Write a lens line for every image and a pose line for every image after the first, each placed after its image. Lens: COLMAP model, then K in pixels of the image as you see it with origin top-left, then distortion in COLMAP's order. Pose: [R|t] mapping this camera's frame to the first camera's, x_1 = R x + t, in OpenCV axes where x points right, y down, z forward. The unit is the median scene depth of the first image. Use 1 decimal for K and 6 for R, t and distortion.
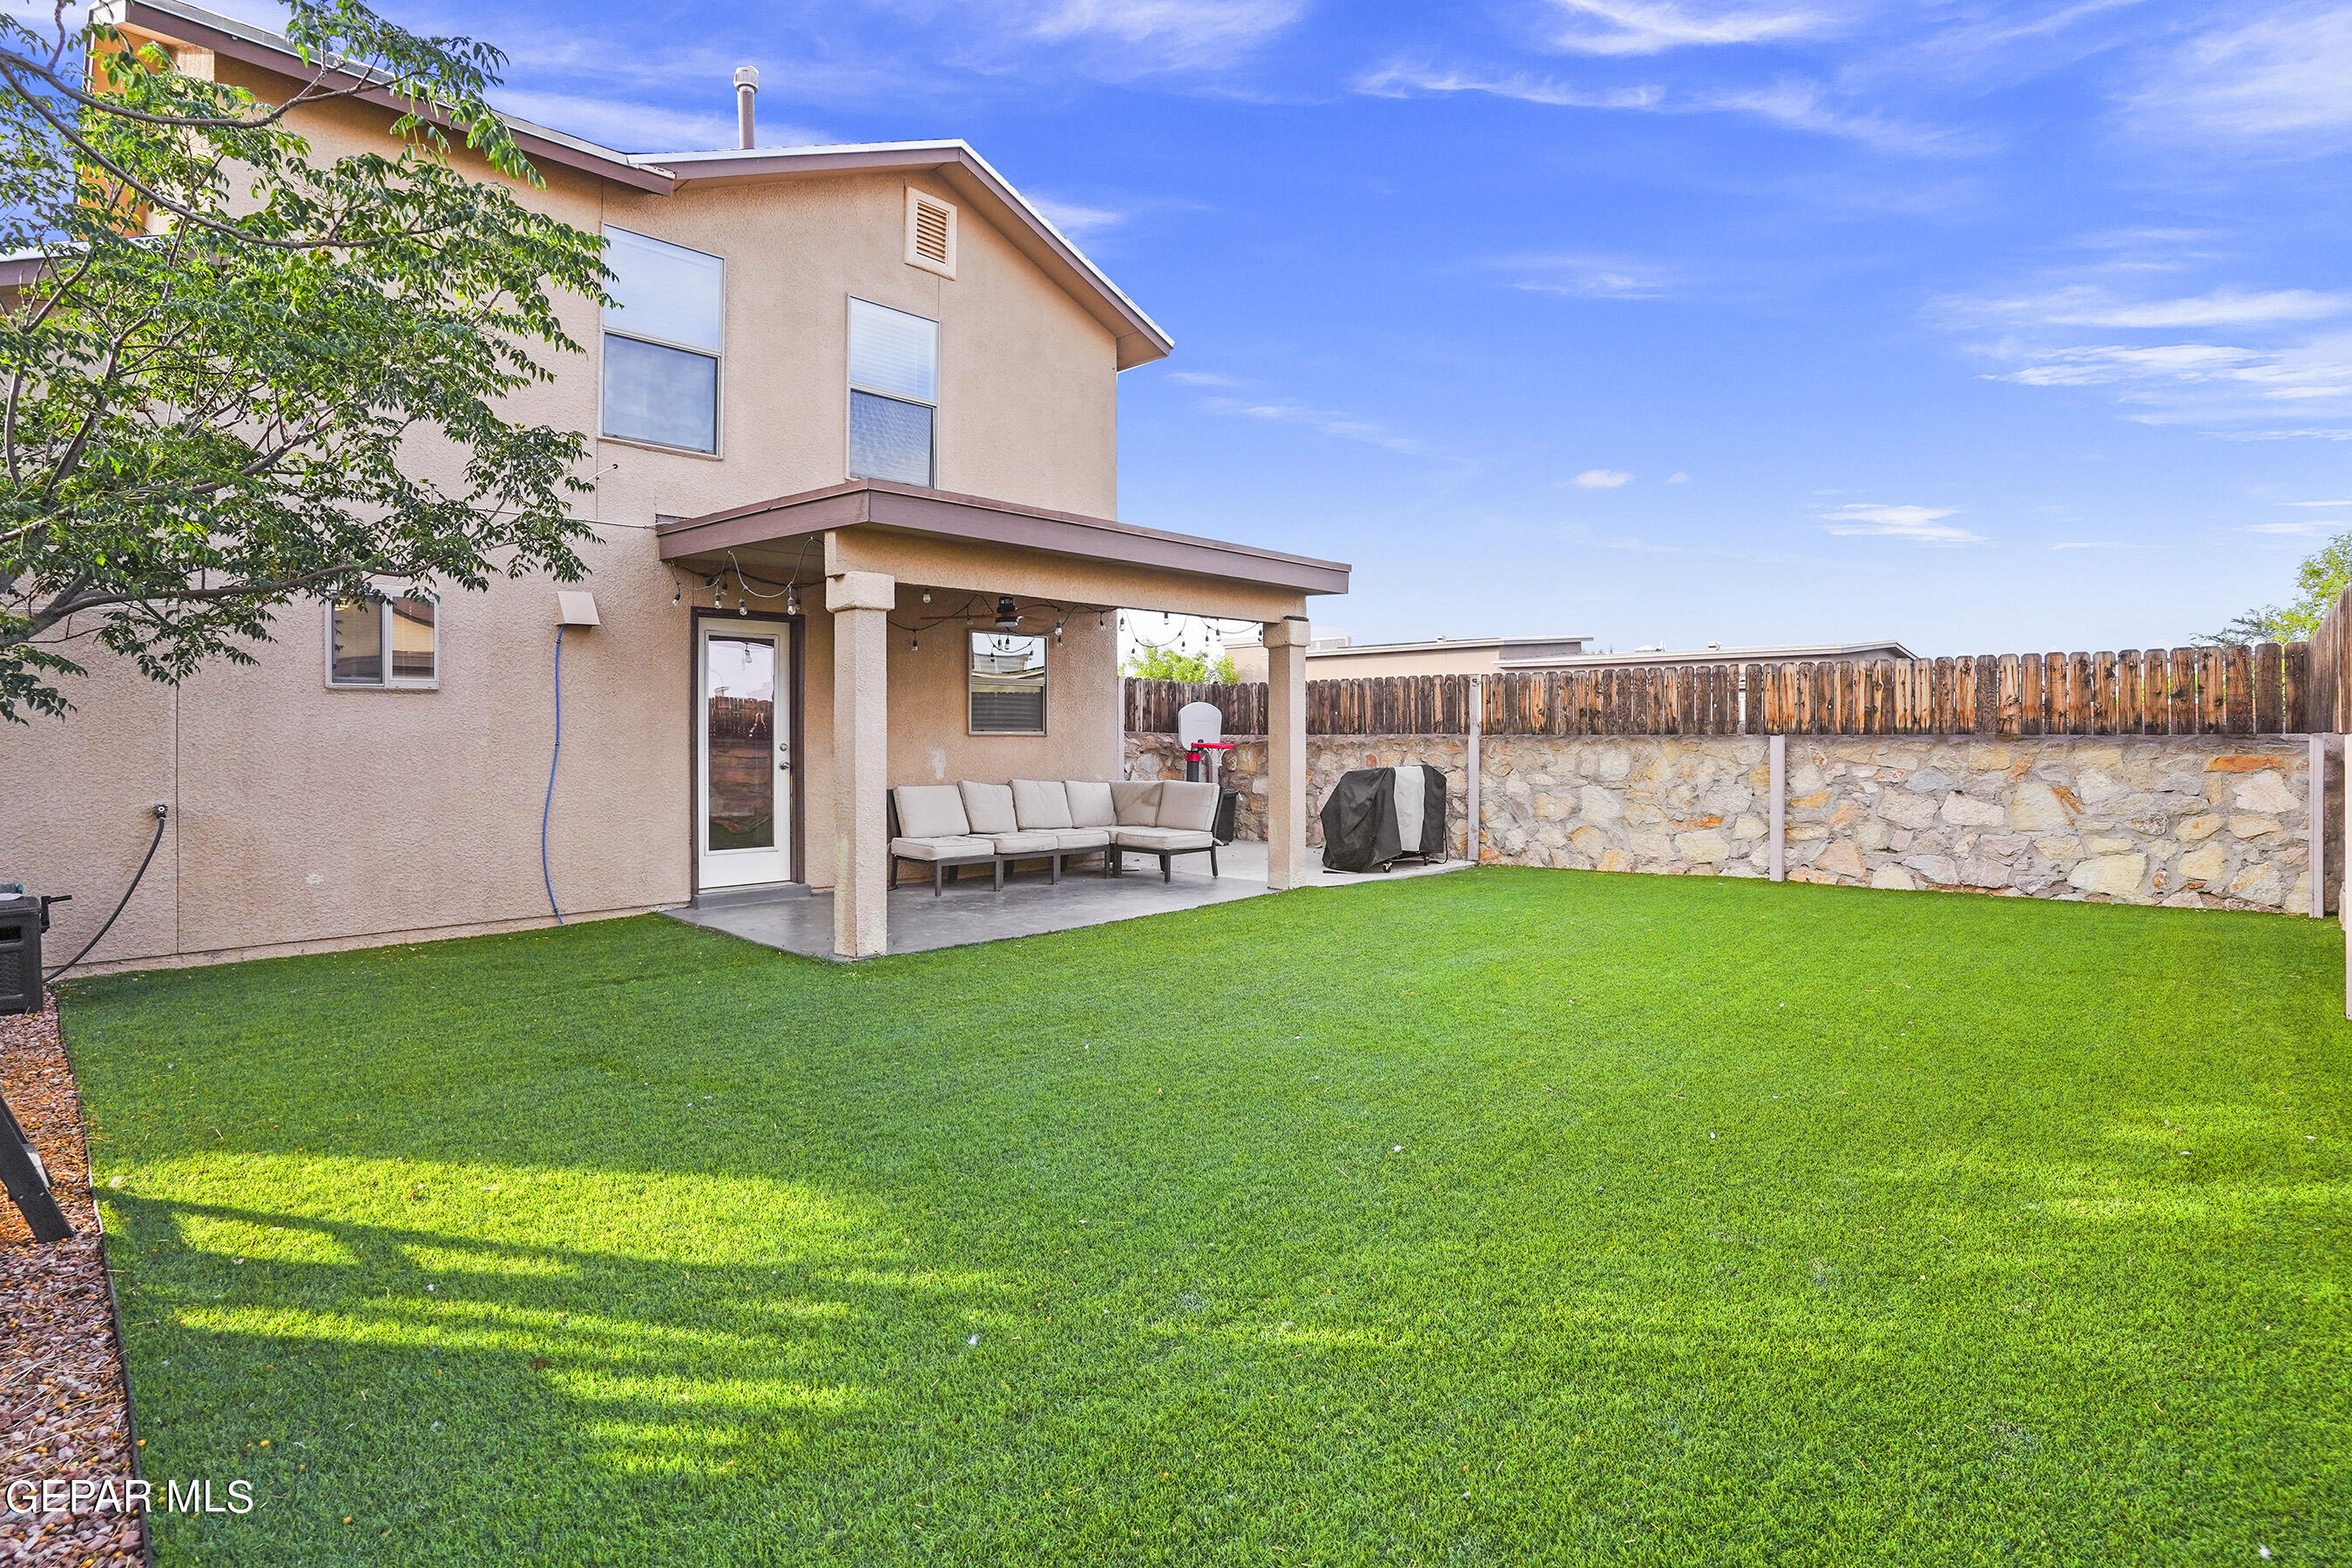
lens RADIAL K [[1166.4, 0, 1159.1], [0, 1166.4, 785.1], [0, 0, 1]] dist [-0.071714, 0.040566]
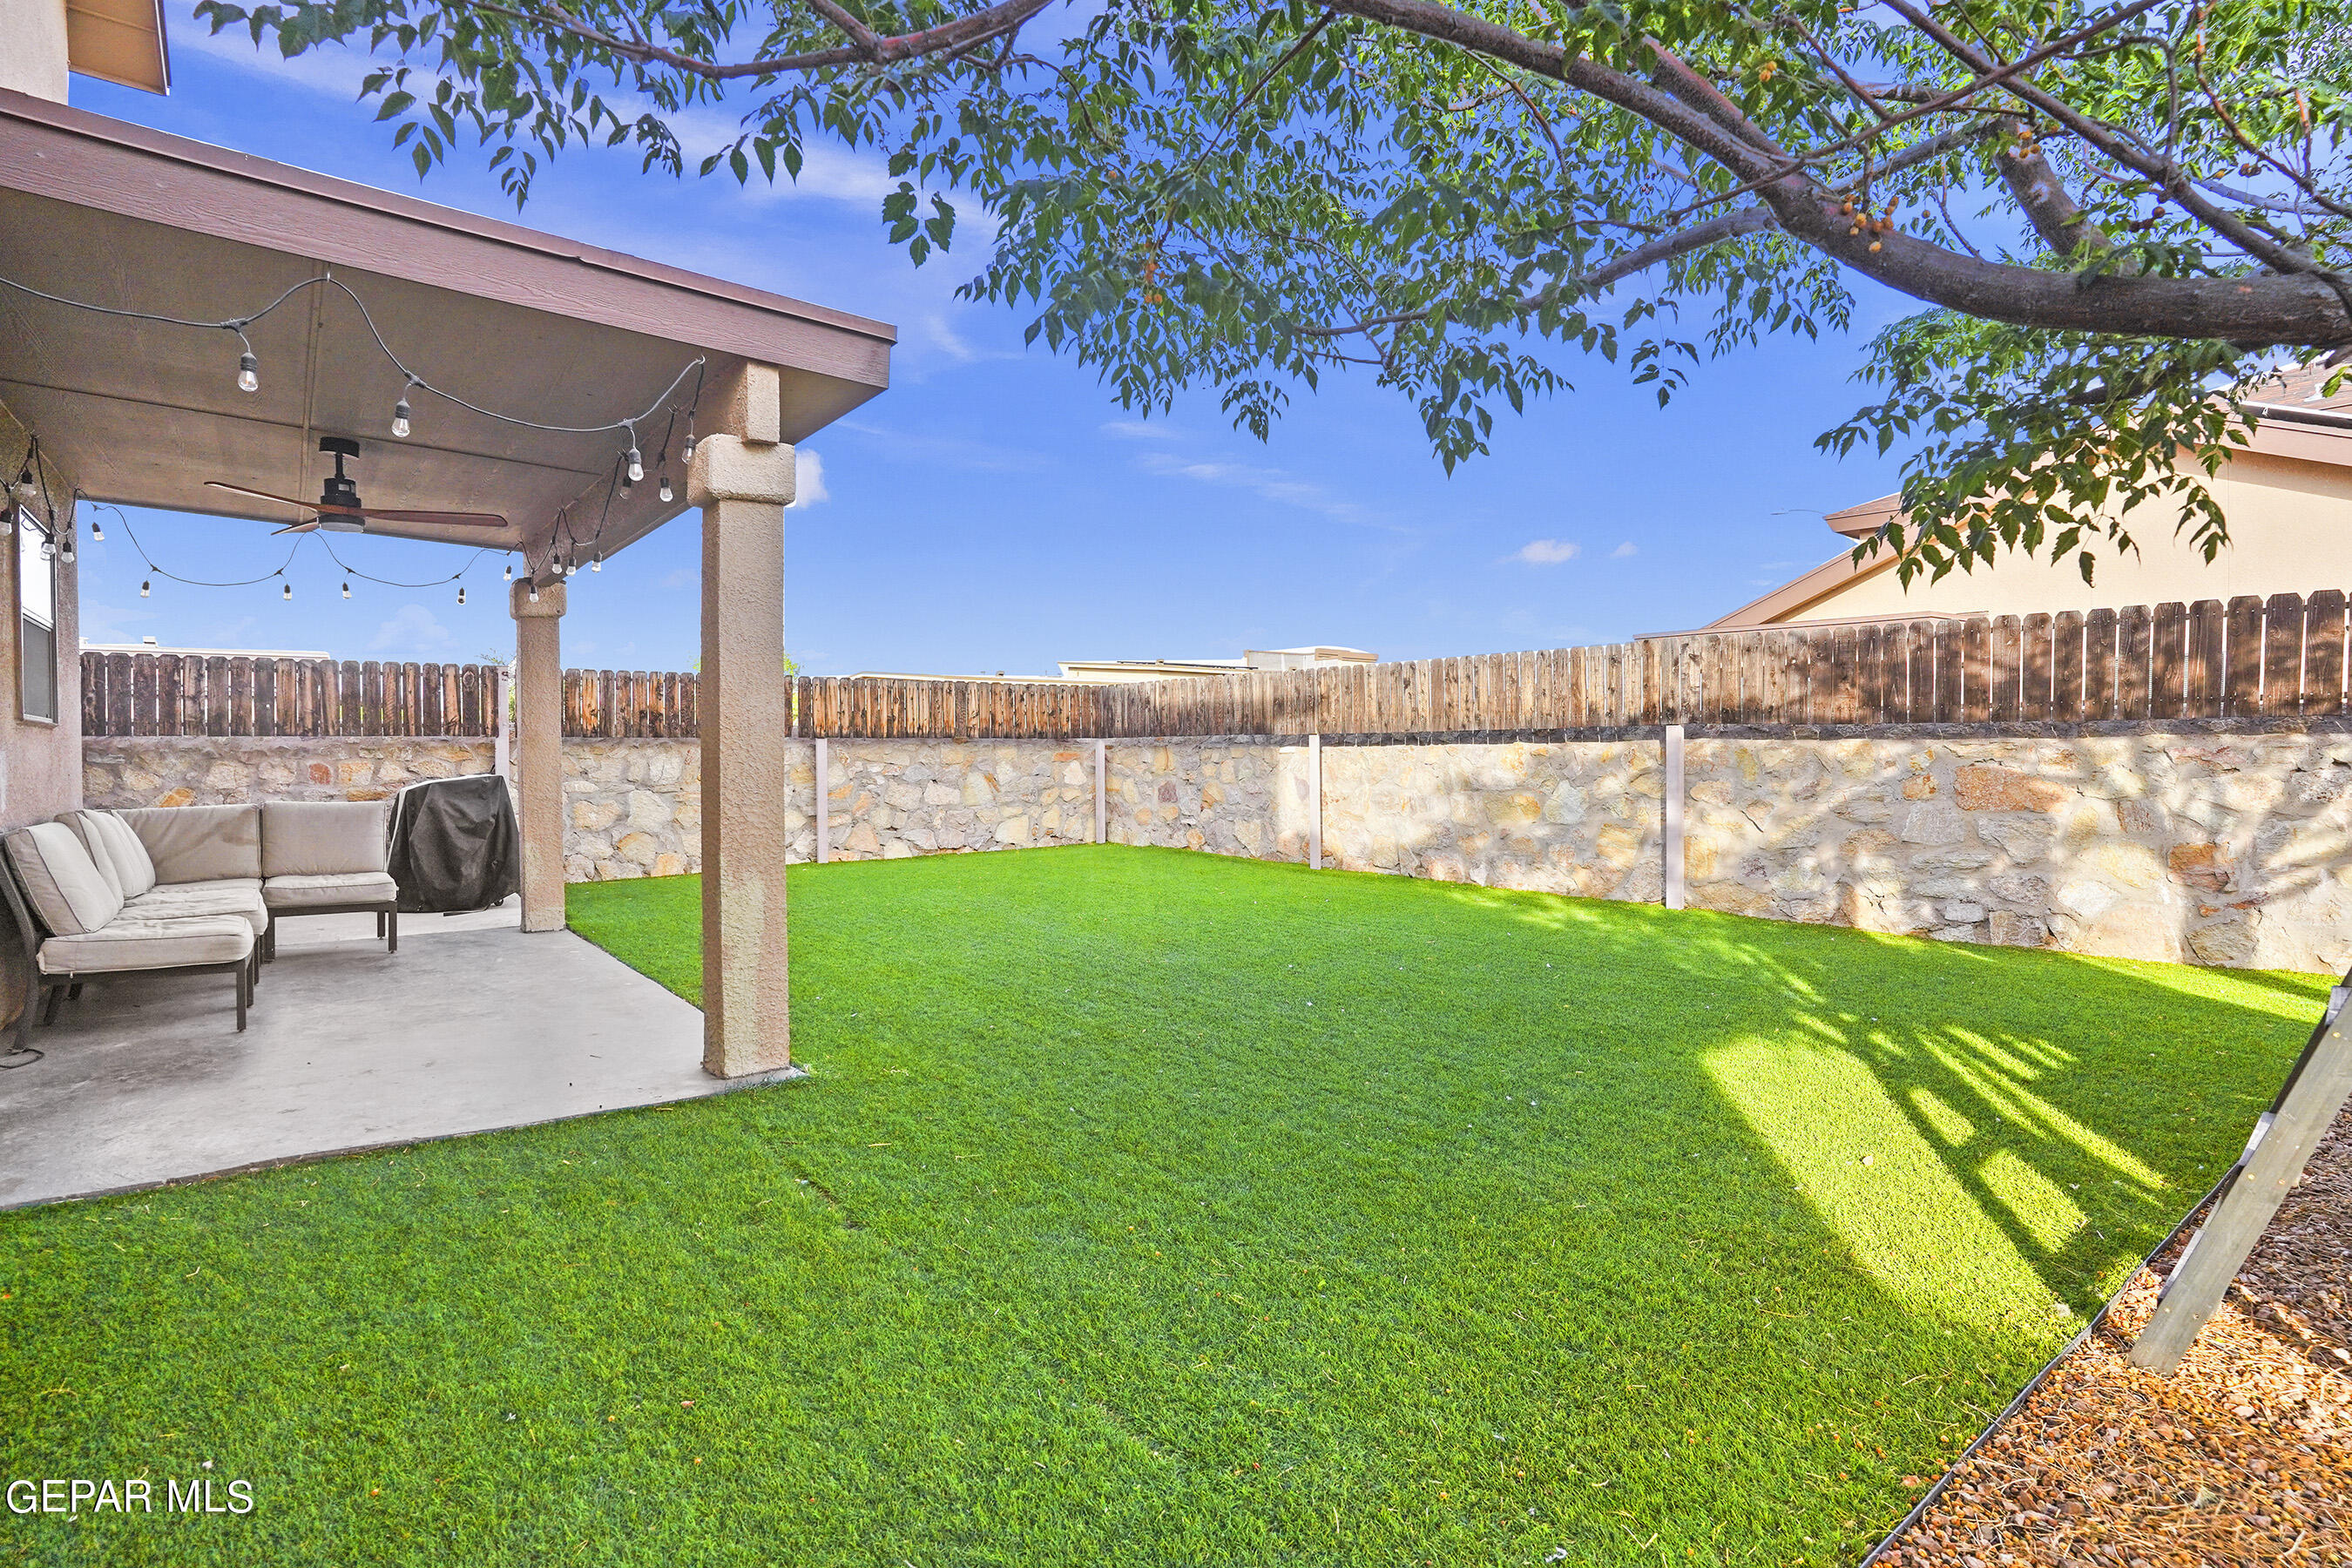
lens RADIAL K [[1166.4, 0, 1159.1], [0, 1166.4, 785.1], [0, 0, 1]] dist [-0.071714, 0.040566]
pose [[0.166642, -0.032276, 0.985489, -0.595839], [0.042175, 0.998783, 0.025580, -0.012354], [-0.985115, 0.037300, 0.167801, 0.486743]]
